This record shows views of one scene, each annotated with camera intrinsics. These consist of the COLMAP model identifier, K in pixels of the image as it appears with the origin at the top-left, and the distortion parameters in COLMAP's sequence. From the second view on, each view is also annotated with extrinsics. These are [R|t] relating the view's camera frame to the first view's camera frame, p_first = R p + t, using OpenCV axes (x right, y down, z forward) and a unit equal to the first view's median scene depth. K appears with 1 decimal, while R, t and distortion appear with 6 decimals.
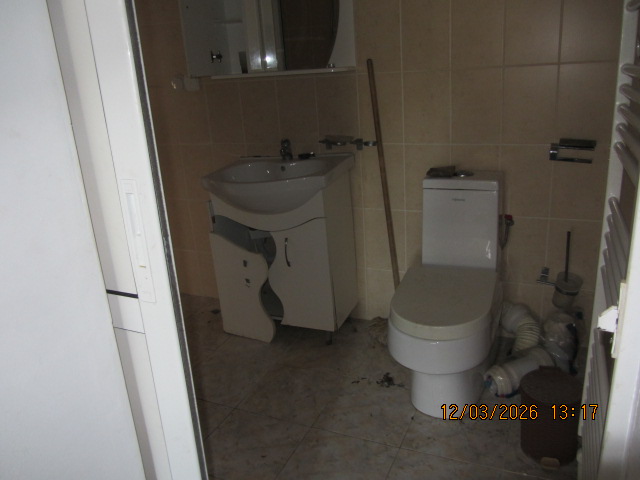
lens RADIAL K [[521.9, 0, 320.4], [0, 521.9, 240.9], [0, 0, 1]] dist [-0.038181, 0.002447]
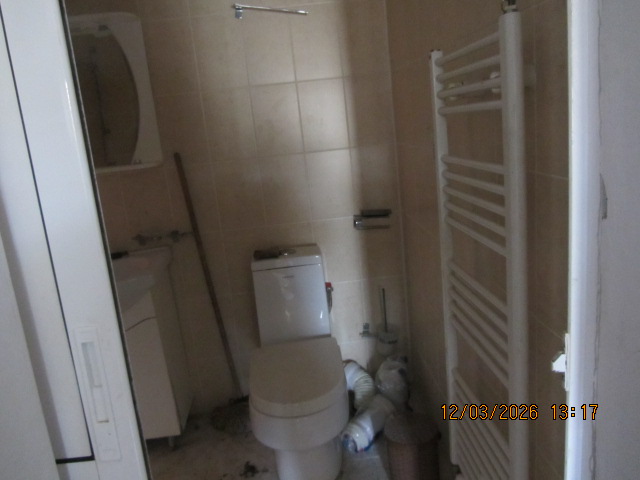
lens RADIAL K [[521.9, 0, 319.6], [0, 521.9, 238.4], [0, 0, 1]] dist [-0.038181, 0.002447]
pose [[0.890266, -0.126638, 0.437480, -0.130593], [0.188088, 0.977055, -0.099927, -0.035529], [-0.414787, 0.171247, 0.893659, 0.003669]]
